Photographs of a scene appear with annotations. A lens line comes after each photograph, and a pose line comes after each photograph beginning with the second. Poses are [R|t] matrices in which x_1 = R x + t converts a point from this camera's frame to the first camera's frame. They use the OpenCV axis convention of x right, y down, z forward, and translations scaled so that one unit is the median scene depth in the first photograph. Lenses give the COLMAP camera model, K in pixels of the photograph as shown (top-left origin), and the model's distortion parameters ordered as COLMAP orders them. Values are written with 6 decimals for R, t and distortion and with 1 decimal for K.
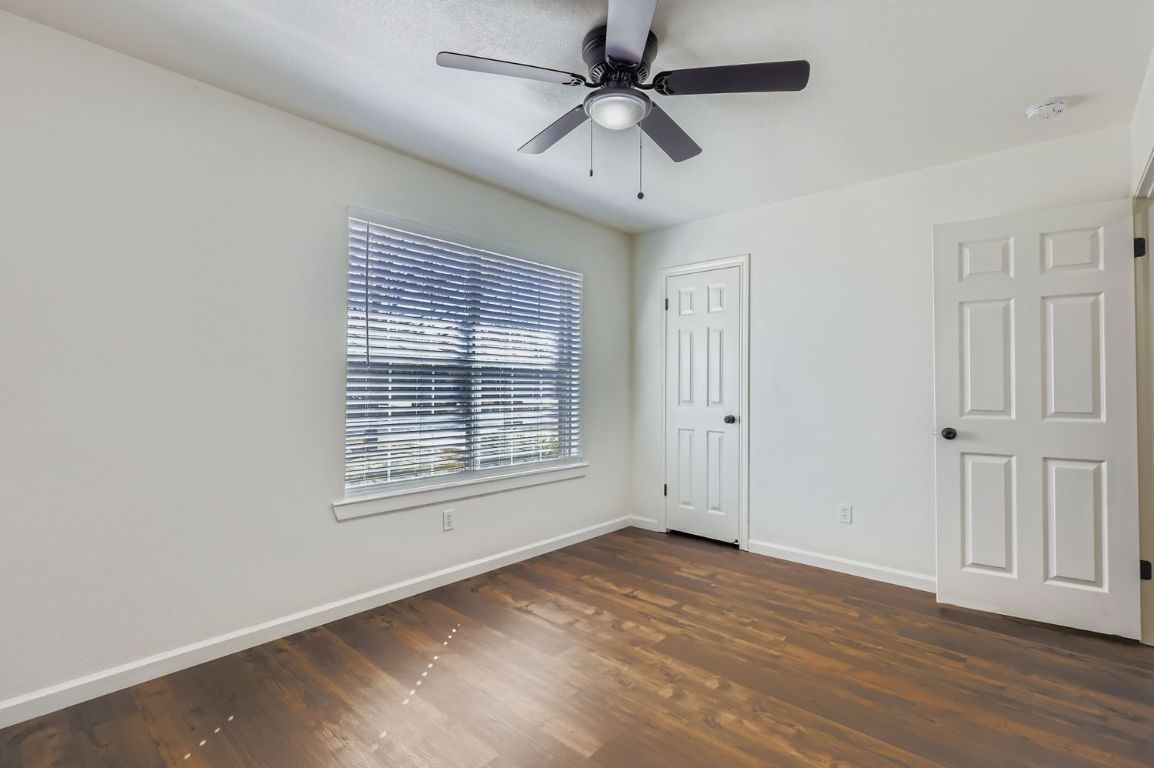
lens RADIAL K [[531.9, 0, 565.7], [0, 531.9, 386.2], [0, 0, 1]] dist [0.014268, -0.000653]
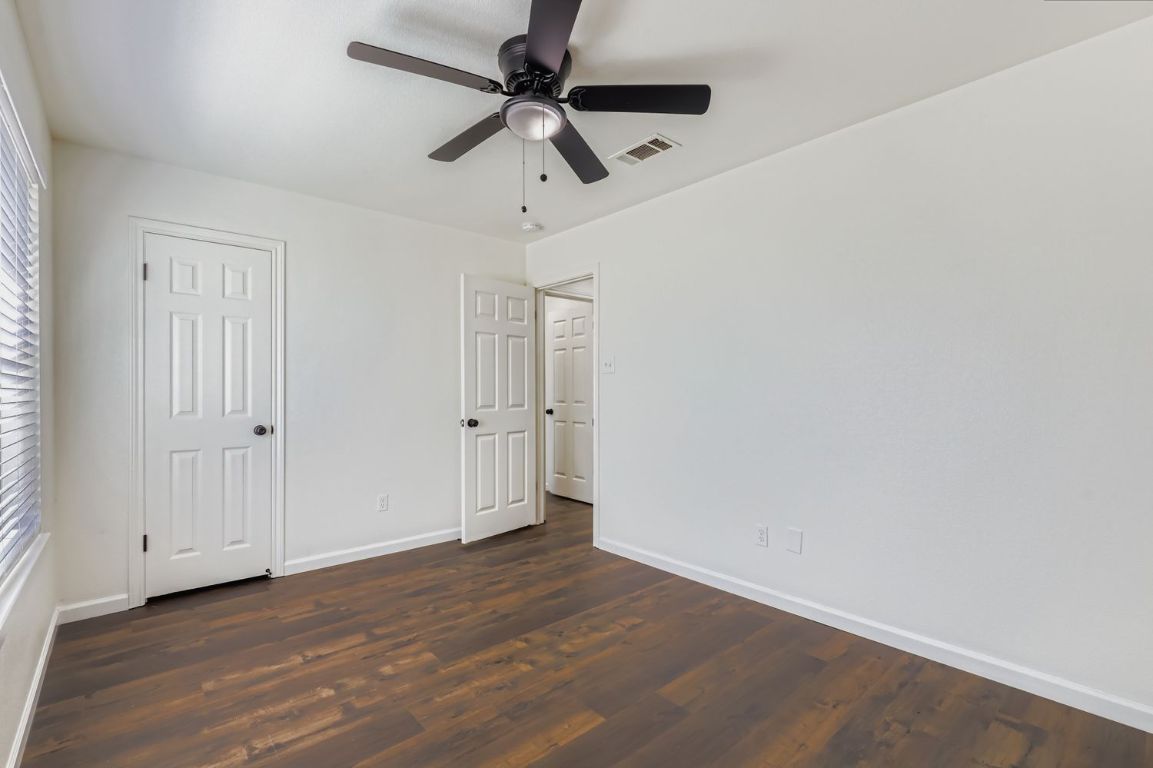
lens RADIAL K [[531.4, 0, 565.2], [0, 531.4, 386.2], [0, 0, 1]] dist [0.014268, -0.000653]
pose [[0.118131, 0.001205, 0.992997, -0.643191], [0.003746, 0.999992, -0.001659, -0.005838], [-0.992991, 0.003916, 0.118126, 0.559540]]
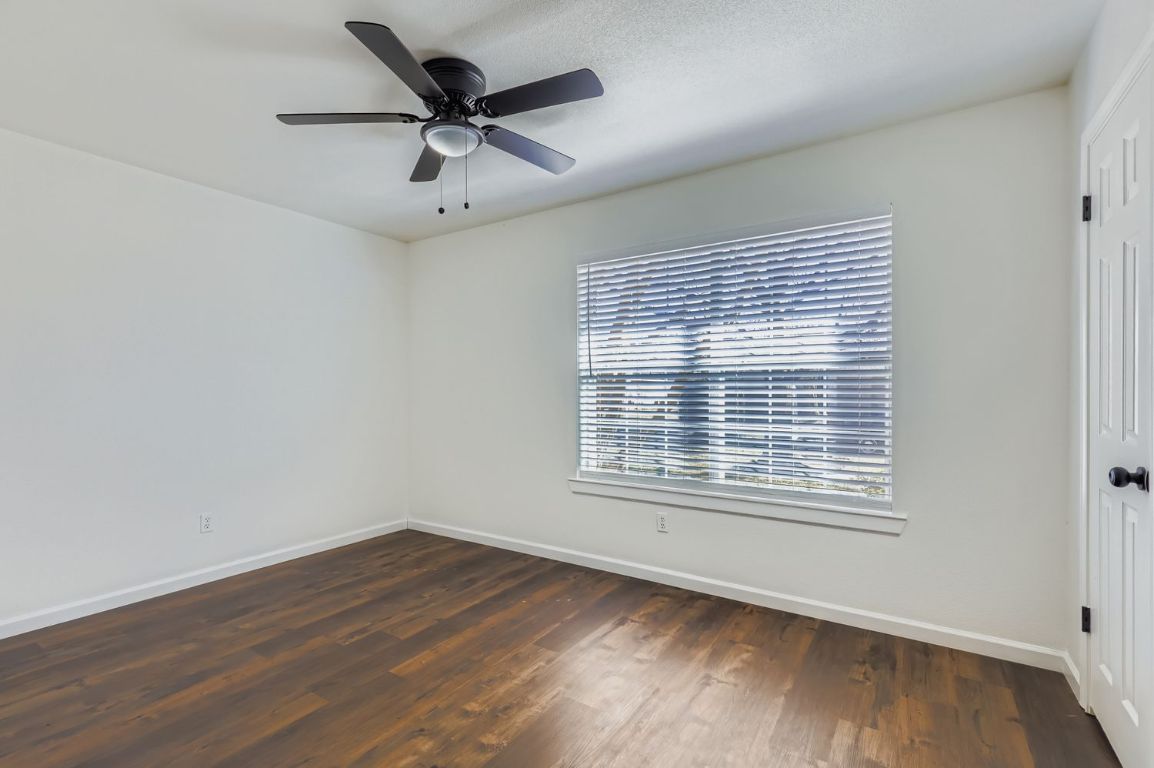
lens RADIAL K [[504.8, 0, 561.3], [0, 504.8, 398.4], [0, 0, 1]] dist [-0.009567, -0.000145]
pose [[0.150313, 0.005305, -0.988624, 0.794160], [0.001378, 0.999984, 0.005575, 0.005496], [0.988637, -0.002200, 0.150303, 0.729834]]
